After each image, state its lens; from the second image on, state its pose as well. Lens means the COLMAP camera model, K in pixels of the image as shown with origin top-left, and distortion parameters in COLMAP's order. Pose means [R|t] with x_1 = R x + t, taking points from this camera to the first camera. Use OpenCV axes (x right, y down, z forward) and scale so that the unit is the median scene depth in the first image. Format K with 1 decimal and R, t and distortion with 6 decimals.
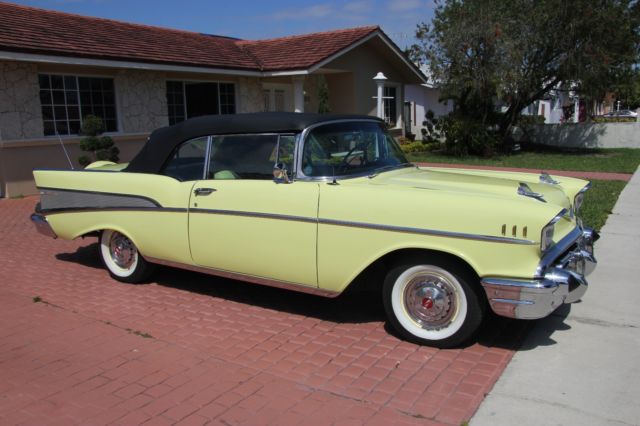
lens RADIAL K [[549.6, 0, 320.7], [0, 549.6, 211.3], [0, 0, 1]] dist [-0.050096, 0.033291]
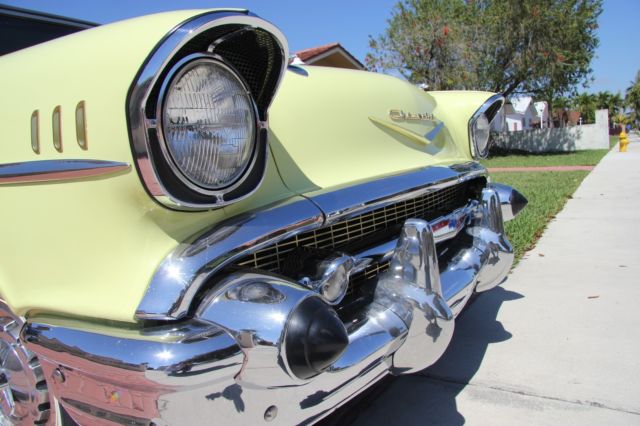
lens RADIAL K [[473.7, 0, 319.2], [0, 473.7, 211.0], [0, 0, 1]] dist [-0.112203, 0.010745]
pose [[0.997779, -0.058276, -0.032258, 0.263517], [0.056742, 0.997302, -0.046579, 0.049282], [0.034885, 0.044645, 0.998394, 0.445948]]
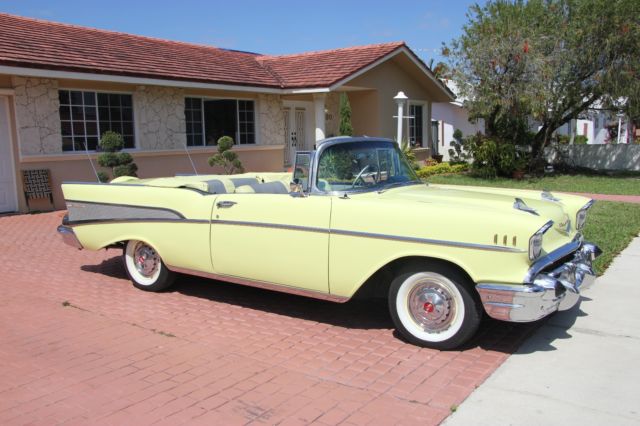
lens RADIAL K [[594.2, 0, 322.8], [0, 594.2, 213.7], [0, 0, 1]] dist [-0.004045, 0.000000]
pose [[0.999261, 0.013625, -0.035944, 0.015376], [-0.015040, 0.999110, -0.039400, 0.019618], [0.035375, 0.039912, 0.998577, -0.120656]]
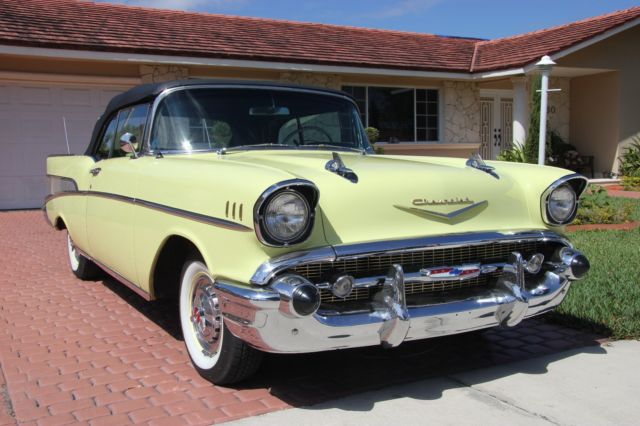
lens RADIAL K [[669.3, 0, 316.0], [0, 669.3, 216.0], [0, 0, 1]] dist [-0.001156, 0.000000]
pose [[0.878339, 0.058987, -0.474385, 0.463468], [-0.091654, 0.994727, -0.046013, 0.039618], [0.469170, 0.083894, 0.879114, 0.178854]]
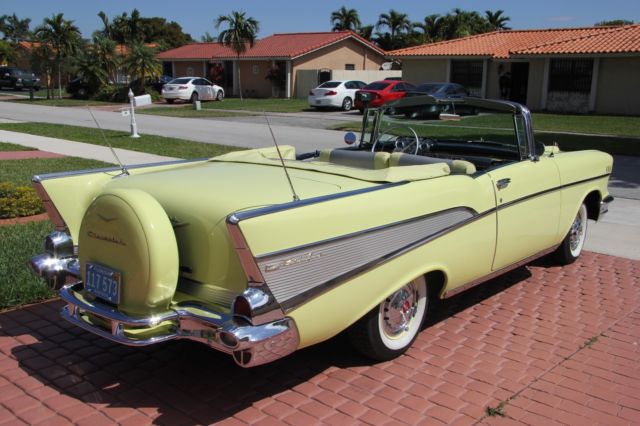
lens RADIAL K [[669.3, 0, 322.1], [0, 669.3, 214.3], [0, 0, 1]] dist [-0.001156, 0.000000]
pose [[0.144710, -0.172516, 0.974319, -0.987593], [0.146450, 0.977573, 0.151341, -0.144839], [-0.978576, 0.120788, 0.166729, 0.850346]]
